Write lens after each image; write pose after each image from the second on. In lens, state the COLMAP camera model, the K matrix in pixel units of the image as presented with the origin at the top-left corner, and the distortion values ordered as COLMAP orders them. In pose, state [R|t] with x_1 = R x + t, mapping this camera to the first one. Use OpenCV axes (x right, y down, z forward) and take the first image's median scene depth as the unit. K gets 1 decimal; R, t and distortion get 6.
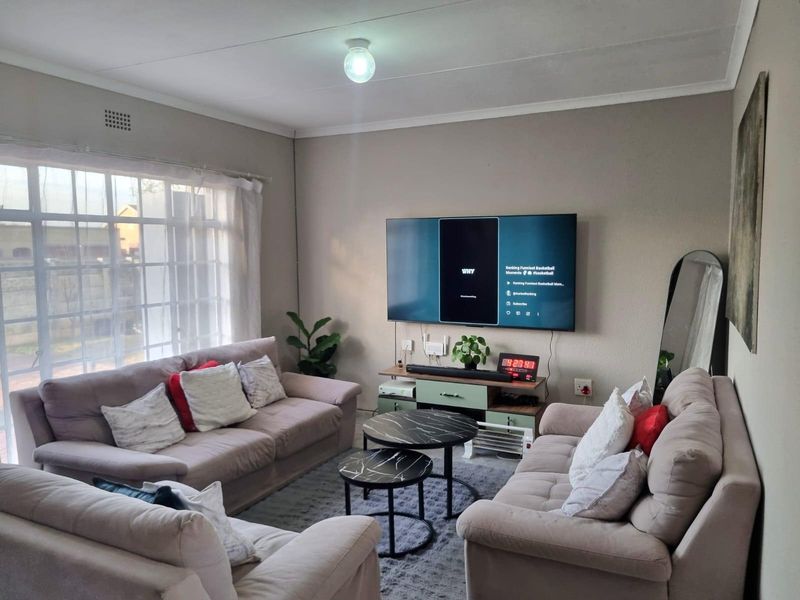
lens RADIAL K [[606.2, 0, 404.0], [0, 606.2, 299.9], [0, 0, 1]] dist [0.045732, -0.025035]
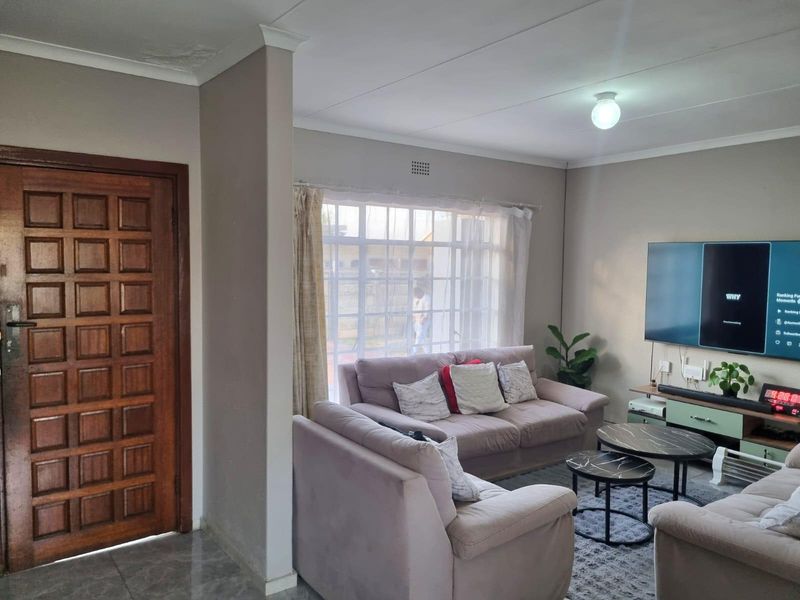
lens RADIAL K [[606.2, 0, 398.0], [0, 606.2, 302.6], [0, 0, 1]] dist [0.045732, -0.025035]
pose [[0.881996, 0.055817, -0.467940, 0.113158], [-0.066159, 0.997793, -0.005681, 0.004627], [0.466590, 0.035969, 0.883742, -0.157546]]
